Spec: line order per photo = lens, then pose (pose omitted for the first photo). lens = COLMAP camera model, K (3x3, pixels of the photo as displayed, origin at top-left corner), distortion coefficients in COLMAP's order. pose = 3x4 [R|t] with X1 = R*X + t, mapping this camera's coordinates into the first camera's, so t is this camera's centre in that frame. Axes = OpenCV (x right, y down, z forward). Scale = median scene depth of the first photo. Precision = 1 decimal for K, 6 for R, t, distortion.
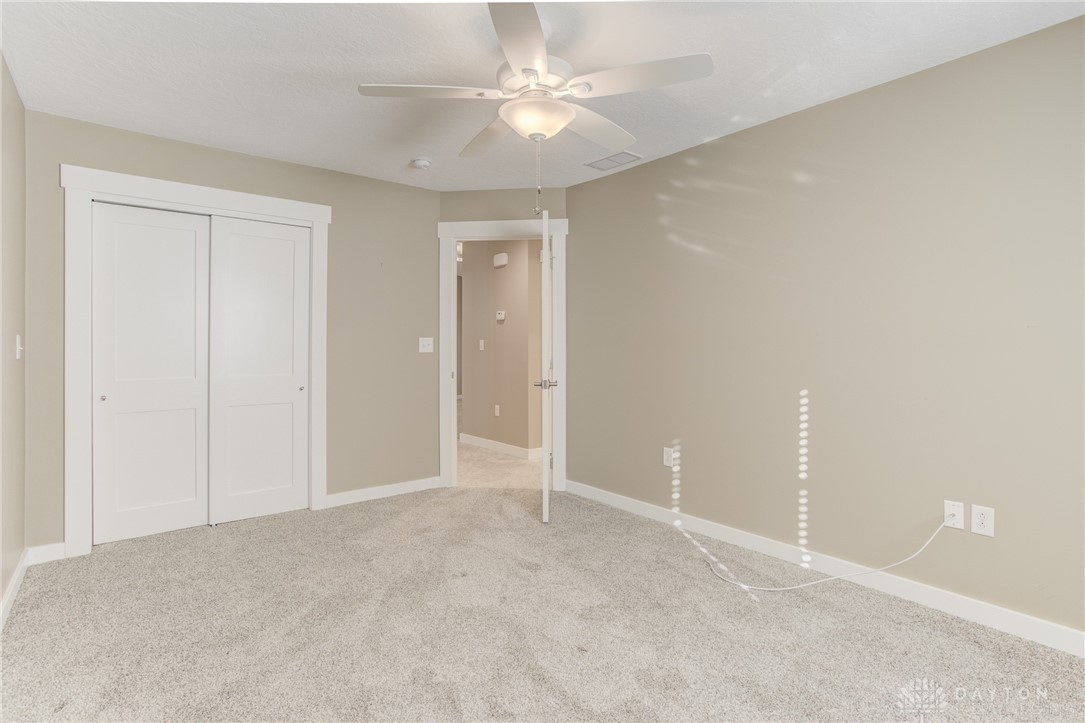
lens RADIAL K [[529.7, 0, 542.8], [0, 529.7, 342.8], [0, 0, 1]] dist [-0.057534, 0.033656]
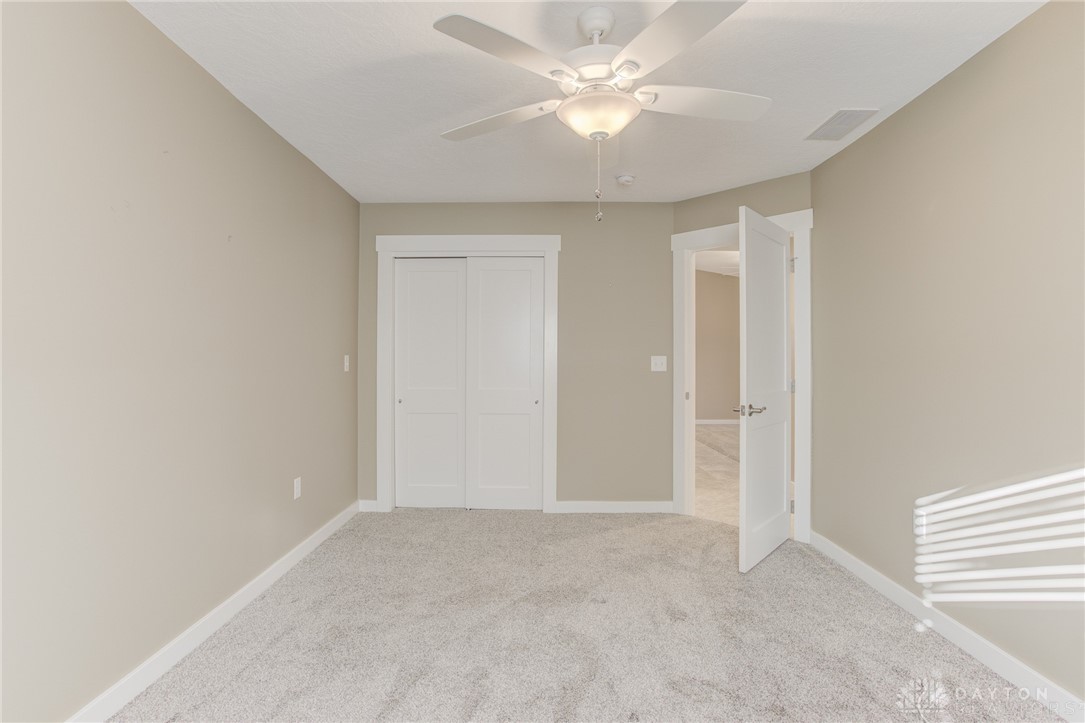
lens RADIAL K [[539.0, 0, 547.6], [0, 539.0, 360.4], [0, 0, 1]] dist [-0.059000, 0.037751]
pose [[0.768394, 0.000771, -0.639976, 0.322627], [-0.001828, 0.999998, -0.000990, -0.000201], [0.639974, 0.001930, 0.768394, 0.144184]]
